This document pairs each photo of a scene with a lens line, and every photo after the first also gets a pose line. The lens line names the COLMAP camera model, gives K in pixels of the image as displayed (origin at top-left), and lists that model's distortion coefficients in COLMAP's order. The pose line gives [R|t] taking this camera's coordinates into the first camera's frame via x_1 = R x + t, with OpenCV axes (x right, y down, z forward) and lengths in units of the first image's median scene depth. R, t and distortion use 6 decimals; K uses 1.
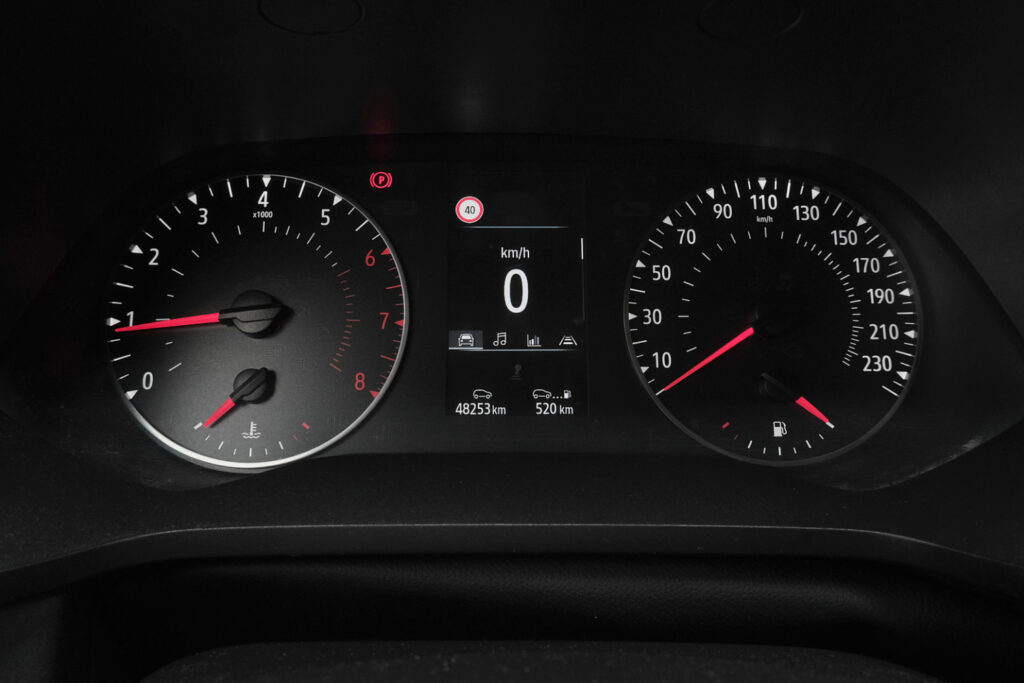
lens RADIAL K [[771.3, 0, 511.9], [0, 771.3, 334.5], [0, 0, 1]] dist [0.033085, 0.000378]
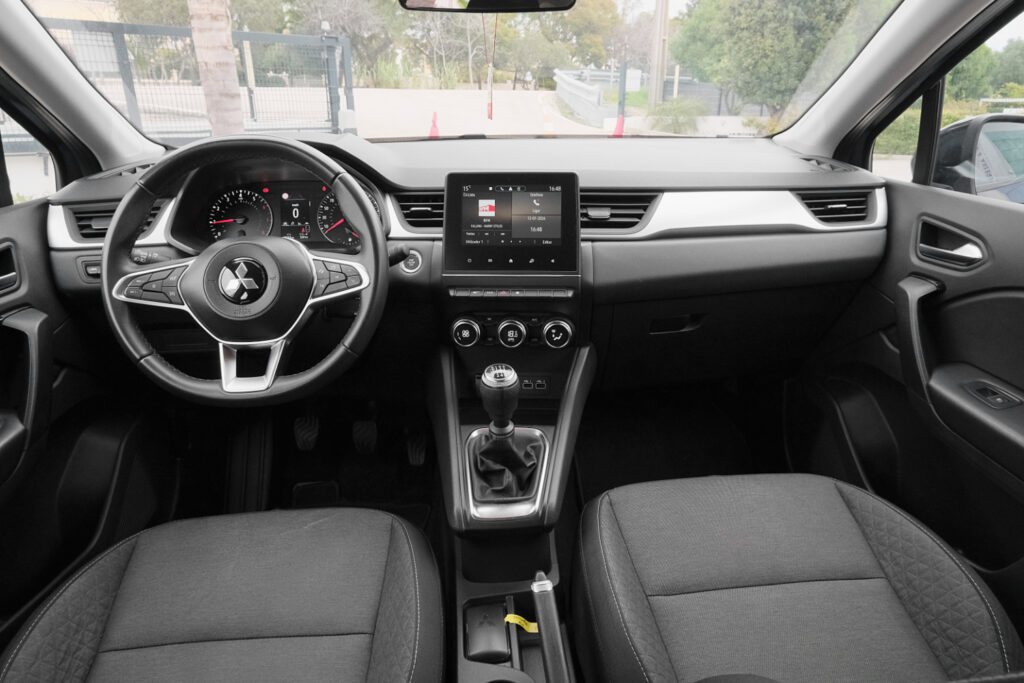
lens RADIAL K [[649.8, 0, 515.3], [0, 649.8, 333.3], [0, 0, 1]] dist [0.005016, 0.004434]
pose [[0.998083, -0.041799, 0.045635, 1.141925], [0.038171, 0.996248, 0.077666, 0.421139], [-0.048710, -0.075776, 0.995934, -3.114405]]
